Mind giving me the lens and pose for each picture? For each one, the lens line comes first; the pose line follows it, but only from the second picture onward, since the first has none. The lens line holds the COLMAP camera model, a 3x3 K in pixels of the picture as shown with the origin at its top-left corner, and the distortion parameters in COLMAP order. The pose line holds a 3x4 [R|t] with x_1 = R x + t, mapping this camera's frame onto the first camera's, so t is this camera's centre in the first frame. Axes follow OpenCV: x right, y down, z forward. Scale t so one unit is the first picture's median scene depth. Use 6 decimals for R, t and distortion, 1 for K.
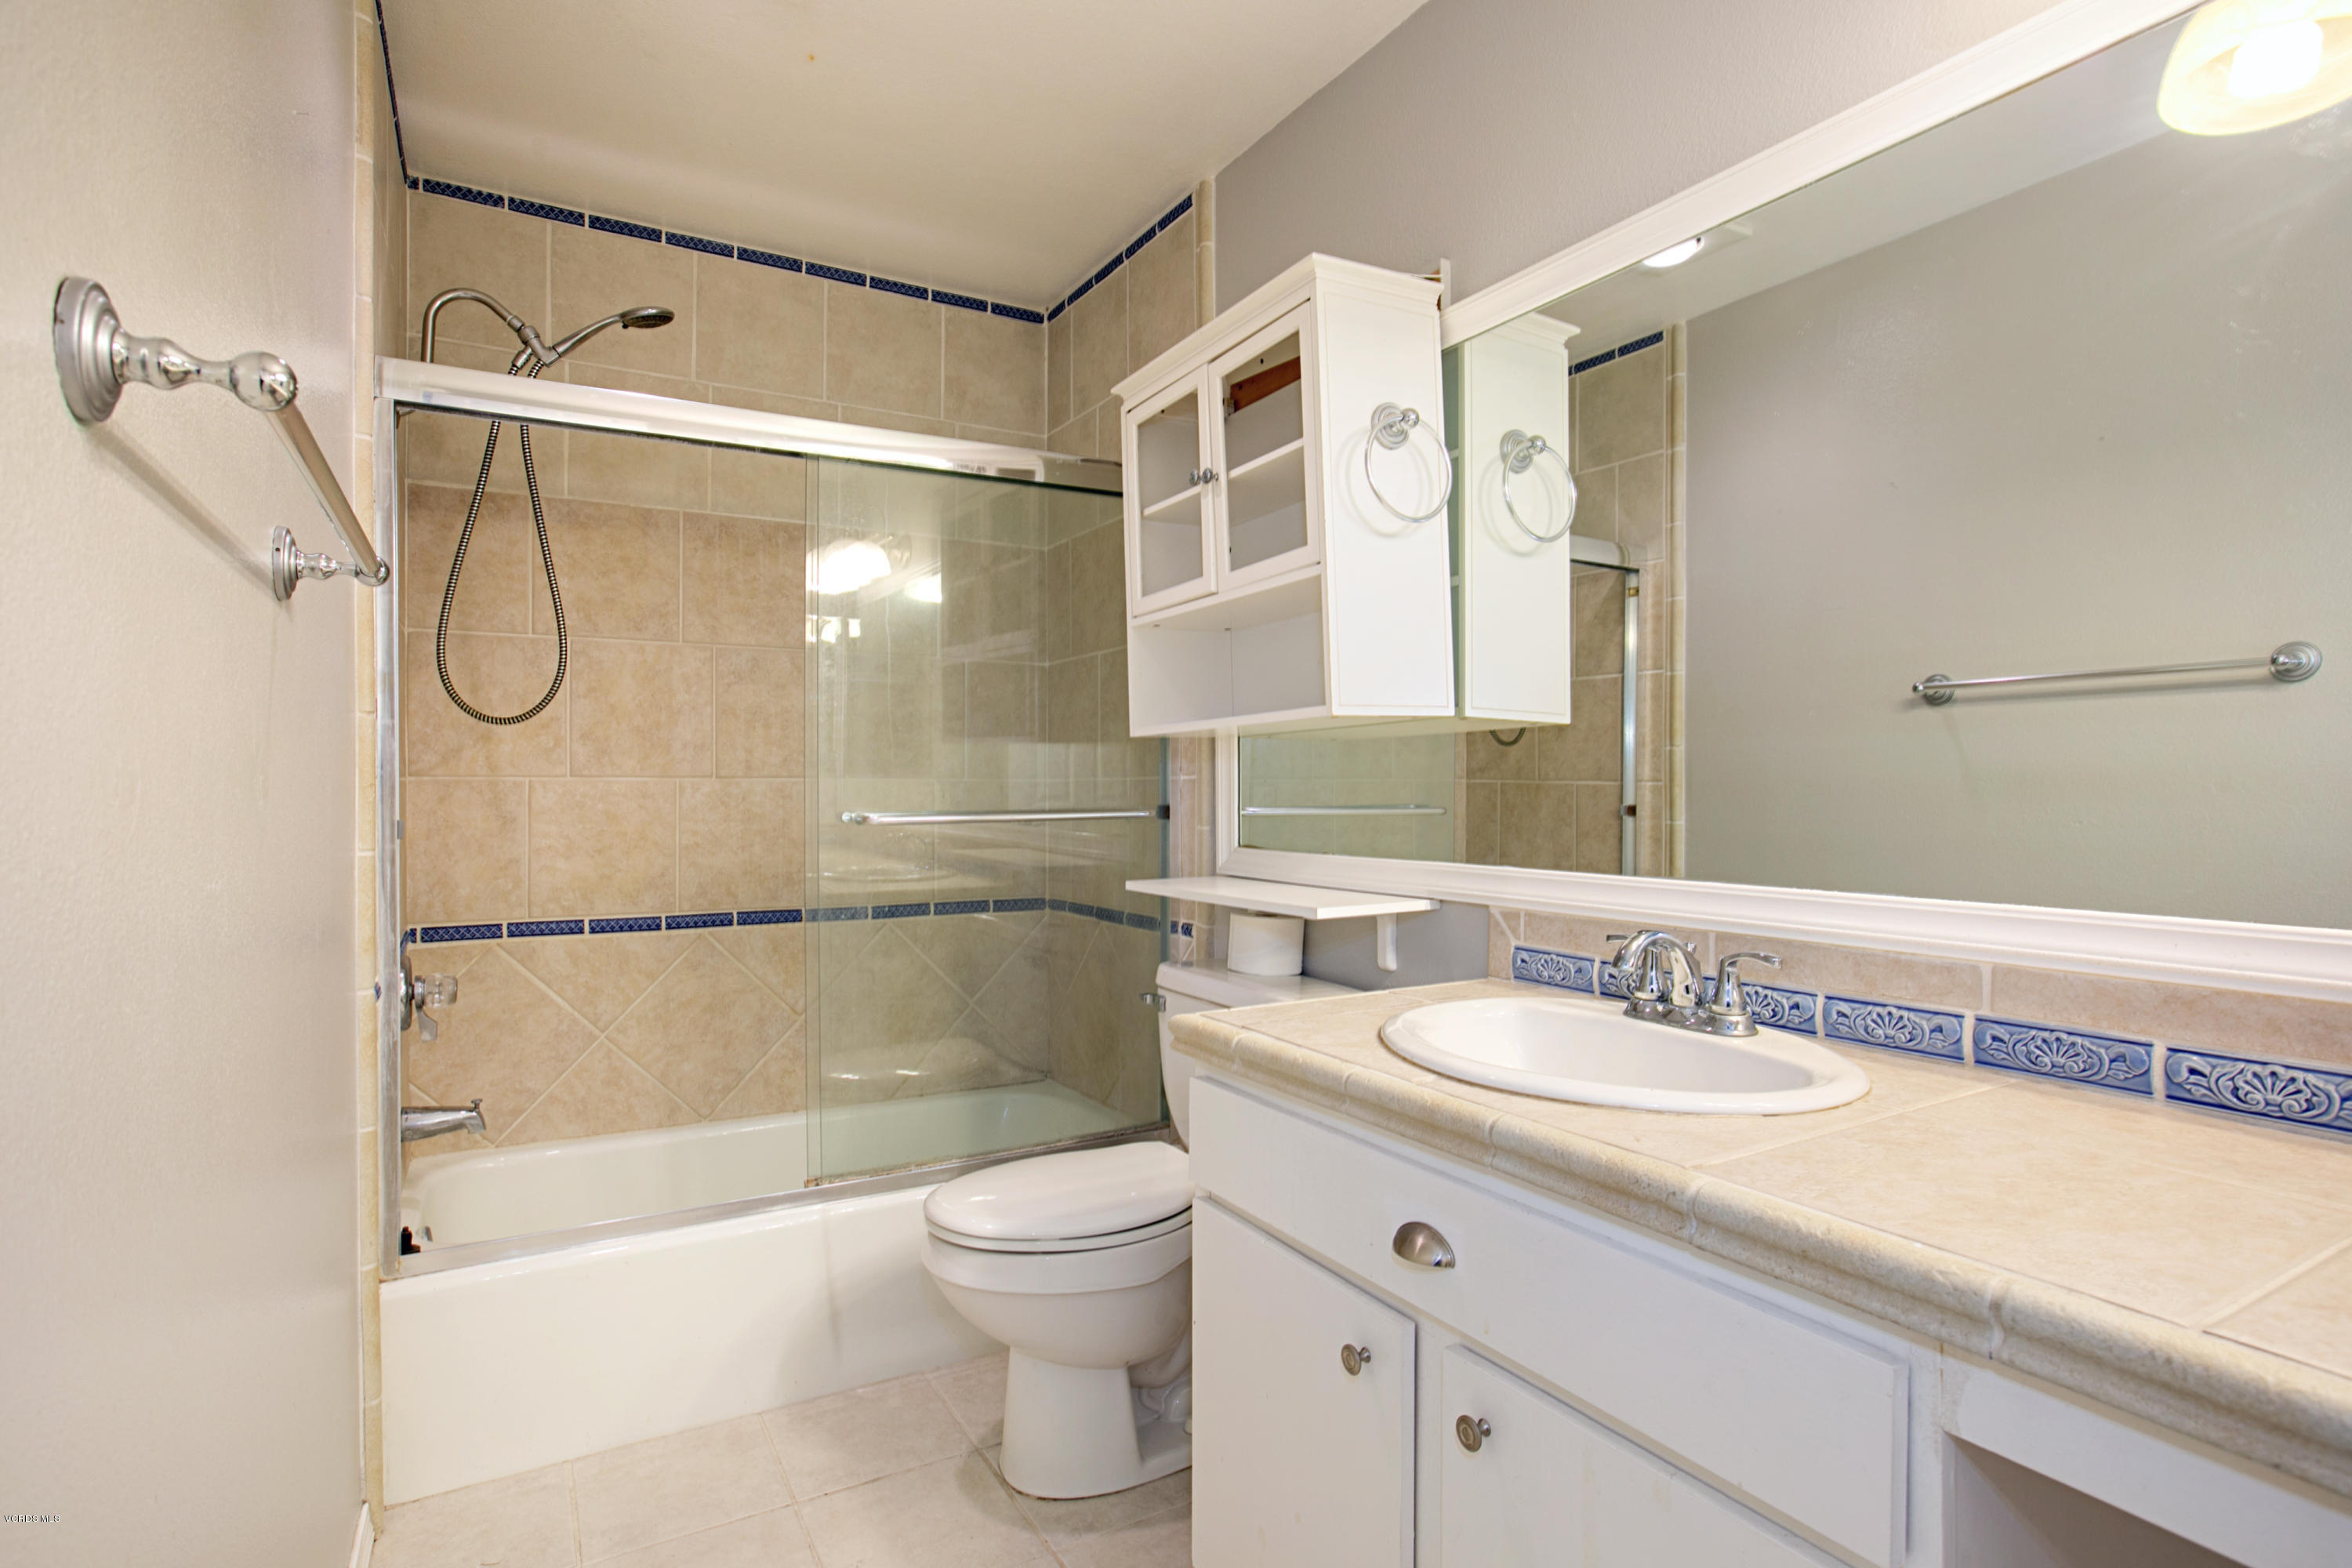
lens RADIAL K [[1113.9, 0, 1185.6], [0, 1113.9, 787.3], [0, 0, 1]] dist [-0.043726, 0.019795]
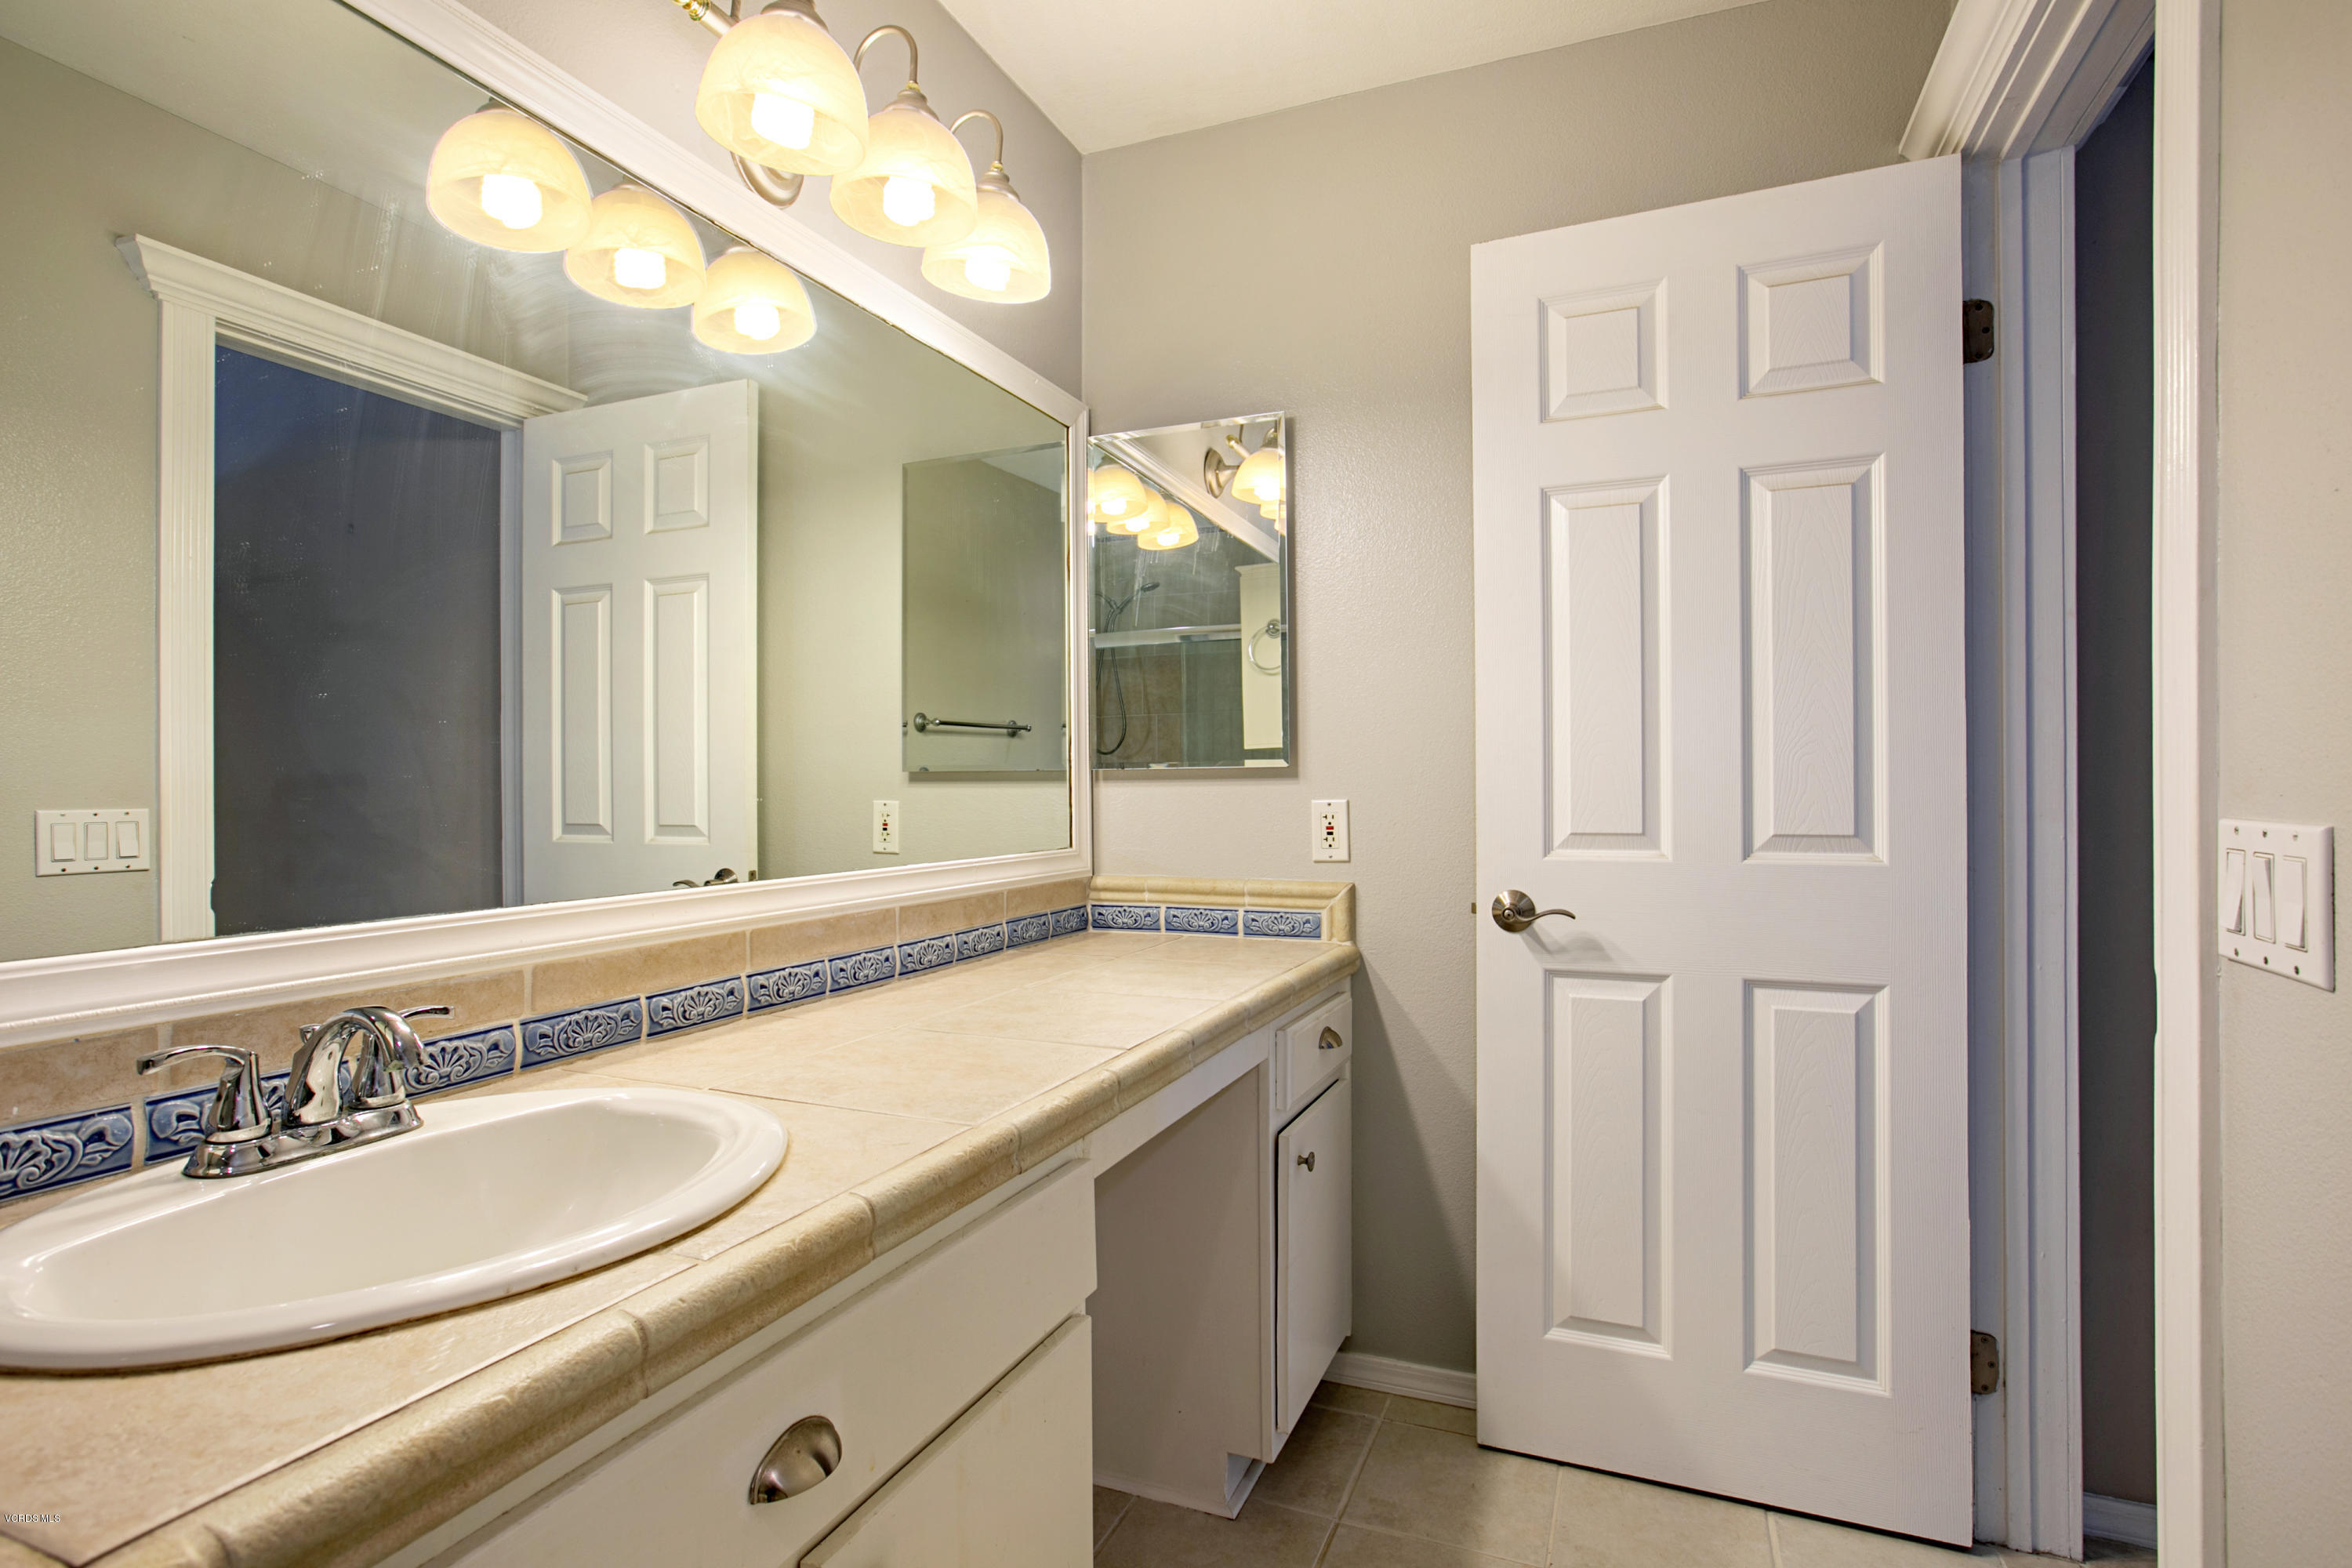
lens RADIAL K [[1113.9, 0, 1185.6], [0, 1113.9, 787.3], [0, 0, 1]] dist [-0.043726, 0.019795]
pose [[-0.572523, 0.011698, 0.819805, -0.421439], [0.010325, 0.999922, -0.007058, 0.013708], [-0.819824, 0.004423, -0.572599, 1.072507]]
